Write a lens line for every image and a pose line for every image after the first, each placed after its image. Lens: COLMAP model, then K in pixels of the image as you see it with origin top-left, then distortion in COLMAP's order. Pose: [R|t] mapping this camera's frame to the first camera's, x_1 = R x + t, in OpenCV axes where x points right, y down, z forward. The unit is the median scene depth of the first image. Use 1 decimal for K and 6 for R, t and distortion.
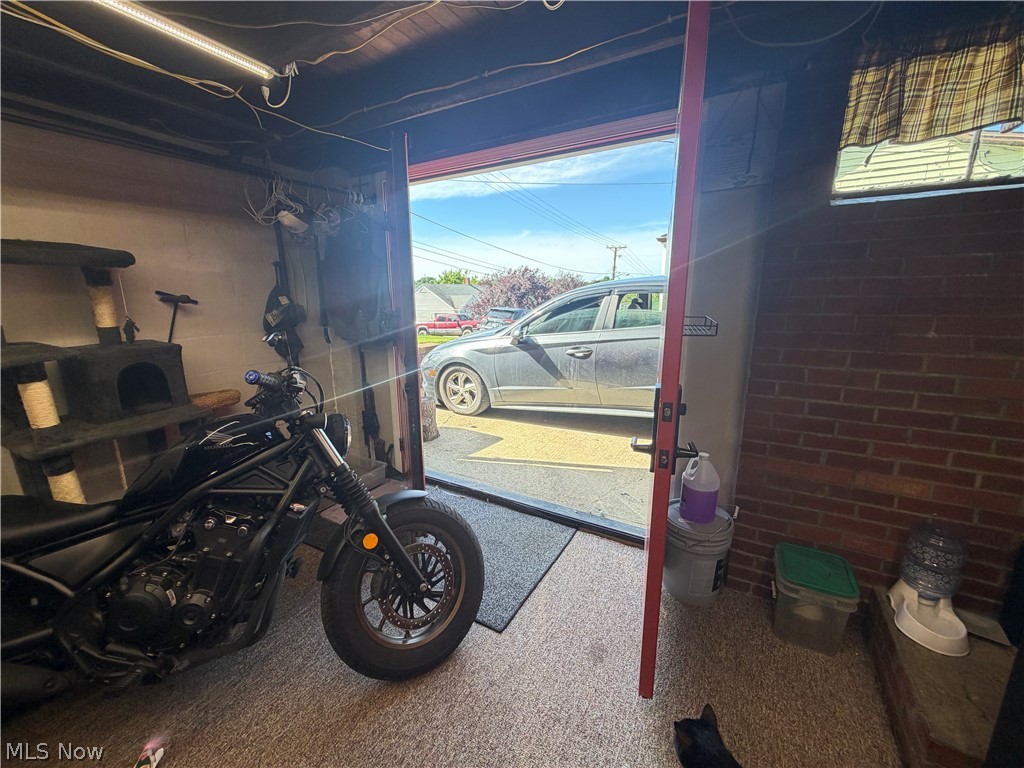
lens RADIAL K [[408.8, 0, 512.5], [0, 408.8, 385.1], [0, 0, 1]] dist [-0.000524, 0.000285]
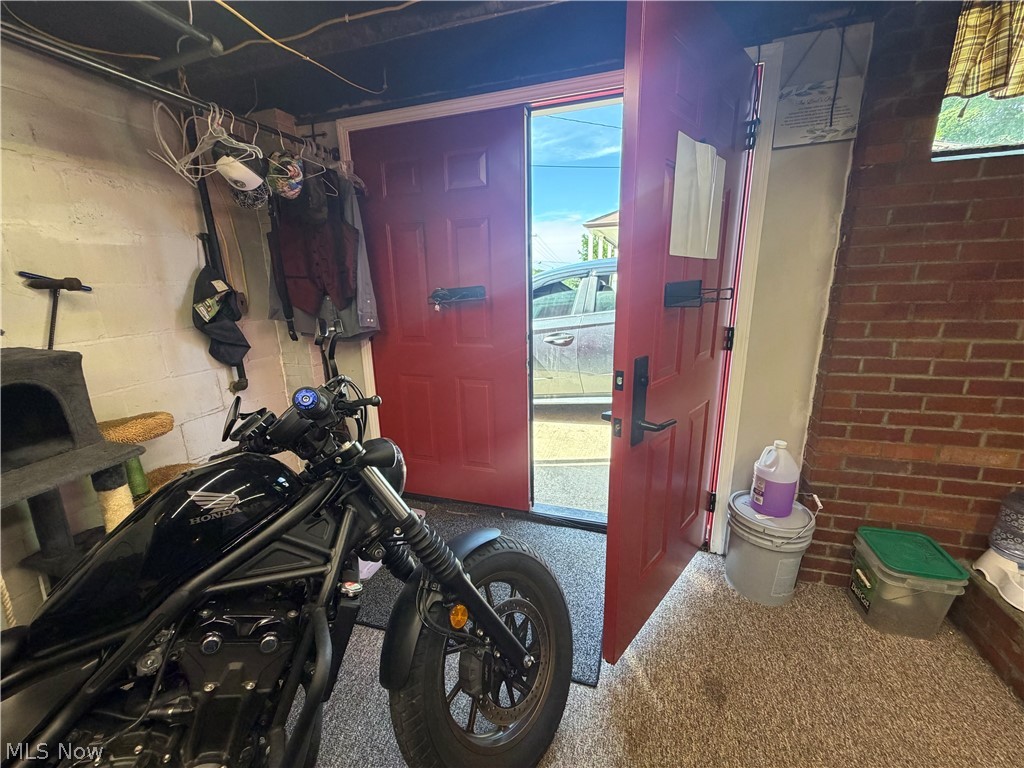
lens RADIAL K [[408.8, 0, 513.1], [0, 408.8, 384.6], [0, 0, 1]] dist [-0.000524, 0.000285]
pose [[0.977022, -0.068551, 0.201816, -0.314399], [0.063913, 0.997522, 0.029415, -0.025837], [-0.203332, -0.015840, 0.978982, 0.253972]]
